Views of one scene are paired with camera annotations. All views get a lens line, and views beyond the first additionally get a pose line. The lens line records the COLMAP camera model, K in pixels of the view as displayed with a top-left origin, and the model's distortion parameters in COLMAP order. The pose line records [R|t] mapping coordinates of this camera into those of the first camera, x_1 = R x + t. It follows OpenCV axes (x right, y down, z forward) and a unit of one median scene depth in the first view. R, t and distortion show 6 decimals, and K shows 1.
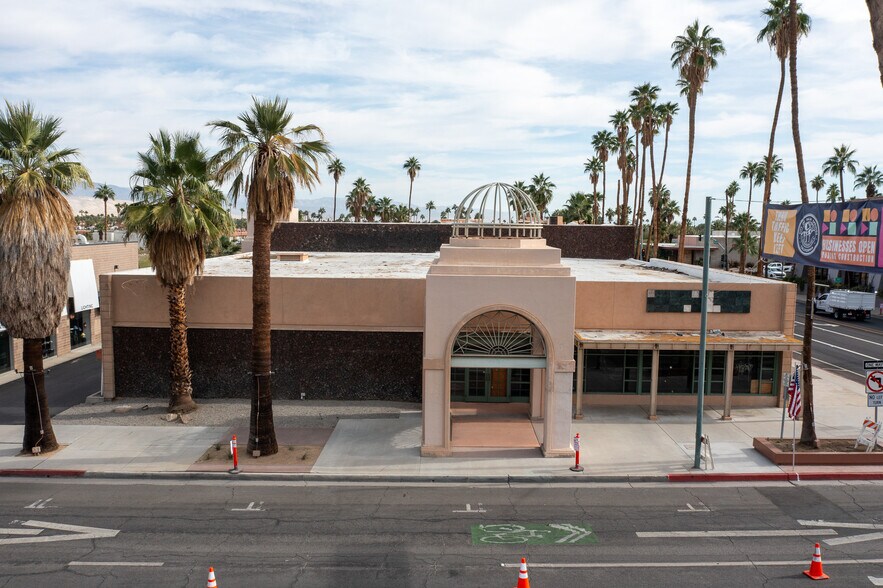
lens RADIAL K [[692.9, 0, 440.2], [0, 692.9, 329.0], [0, 0, 1]] dist [-0.015804, -0.013396]
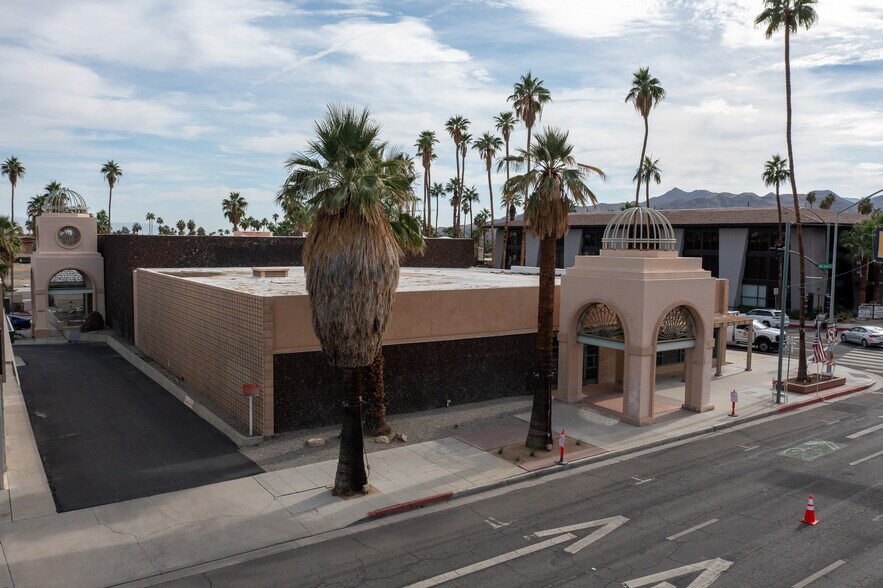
lens RADIAL K [[693.0, 0, 444.4], [0, 693.0, 297.1], [0, 0, 1]] dist [-0.032685, 0.005666]
pose [[0.808498, -0.046991, 0.586620, -0.889762], [0.082172, 0.996056, -0.033463, -0.030928], [-0.582734, 0.075259, 0.809170, 0.156768]]
